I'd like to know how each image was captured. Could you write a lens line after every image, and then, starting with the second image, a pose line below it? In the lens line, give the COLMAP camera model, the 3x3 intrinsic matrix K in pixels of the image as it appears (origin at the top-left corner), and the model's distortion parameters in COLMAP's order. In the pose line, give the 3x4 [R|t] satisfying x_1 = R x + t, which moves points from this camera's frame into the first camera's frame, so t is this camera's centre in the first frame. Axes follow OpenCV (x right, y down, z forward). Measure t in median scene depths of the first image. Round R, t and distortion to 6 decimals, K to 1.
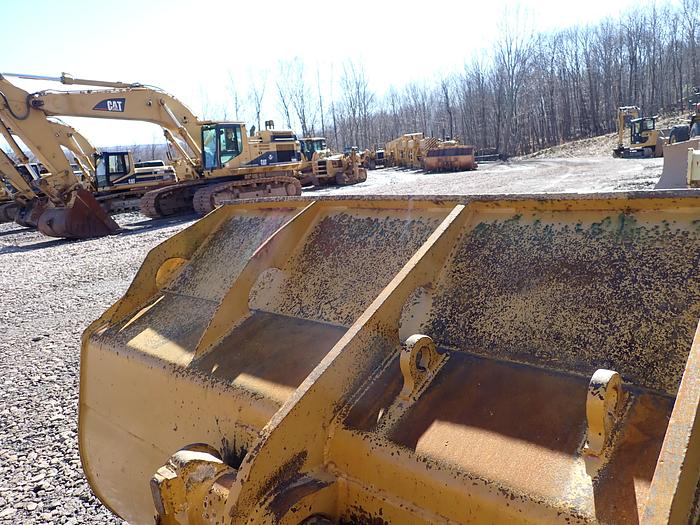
lens RADIAL K [[520.9, 0, 354.9], [0, 520.9, 256.0], [0, 0, 1]] dist [0.008225, -0.009301]
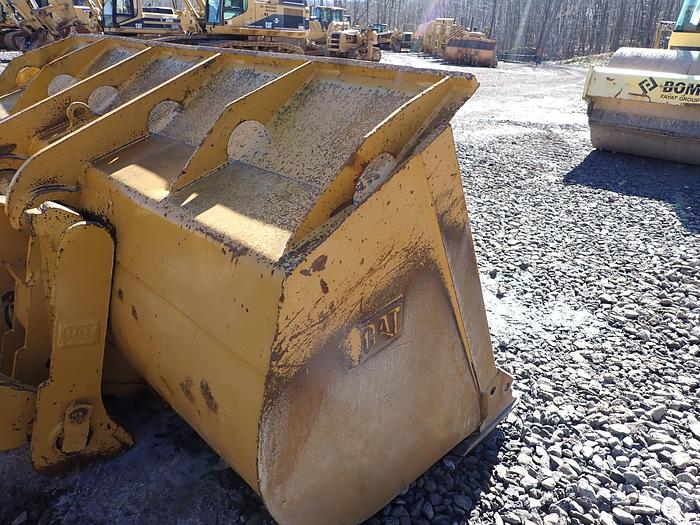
lens RADIAL K [[520.9, 0, 355.7], [0, 520.9, 262.8], [0, 0, 1]] dist [0.008225, -0.009301]
pose [[0.988133, 0.153470, -0.006307, 0.044143], [-0.148144, 0.963079, 0.224793, 0.004641], [0.040574, -0.221191, 0.974386, -0.037451]]
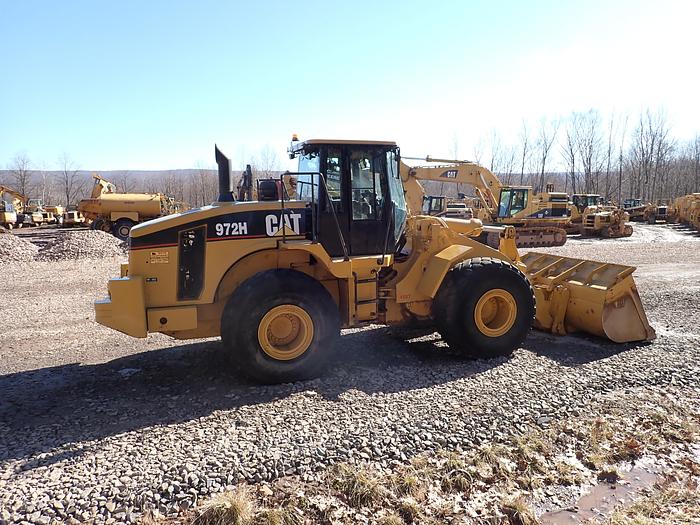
lens RADIAL K [[520.9, 0, 344.9], [0, 520.9, 264.5], [0, 0, 1]] dist [0.008225, -0.009301]
pose [[0.859367, 0.153519, -0.487771, 0.053086], [-0.173381, 0.984845, 0.004500, 0.023197], [0.481070, 0.080703, 0.872960, -0.322660]]
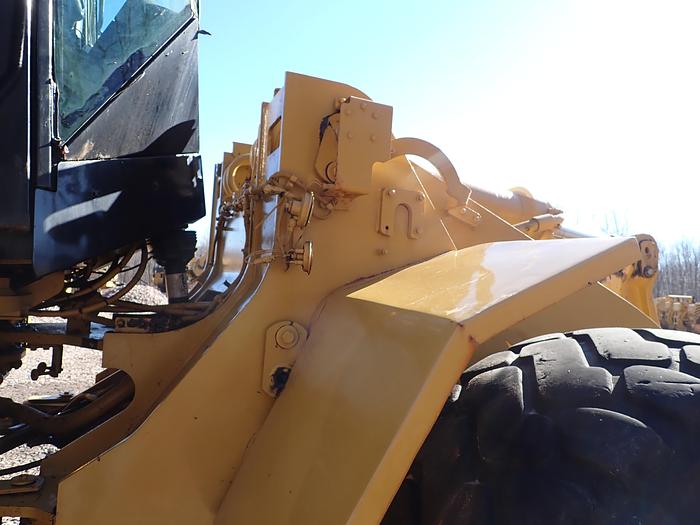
lens RADIAL K [[520.9, 0, 350.7], [0, 520.9, 262.9], [0, 0, 1]] dist [0.008225, -0.009301]
pose [[0.889459, 0.138584, -0.435497, -0.021949], [-0.235249, 0.955809, -0.176315, 0.016664], [0.391818, 0.259275, 0.882754, -0.100605]]
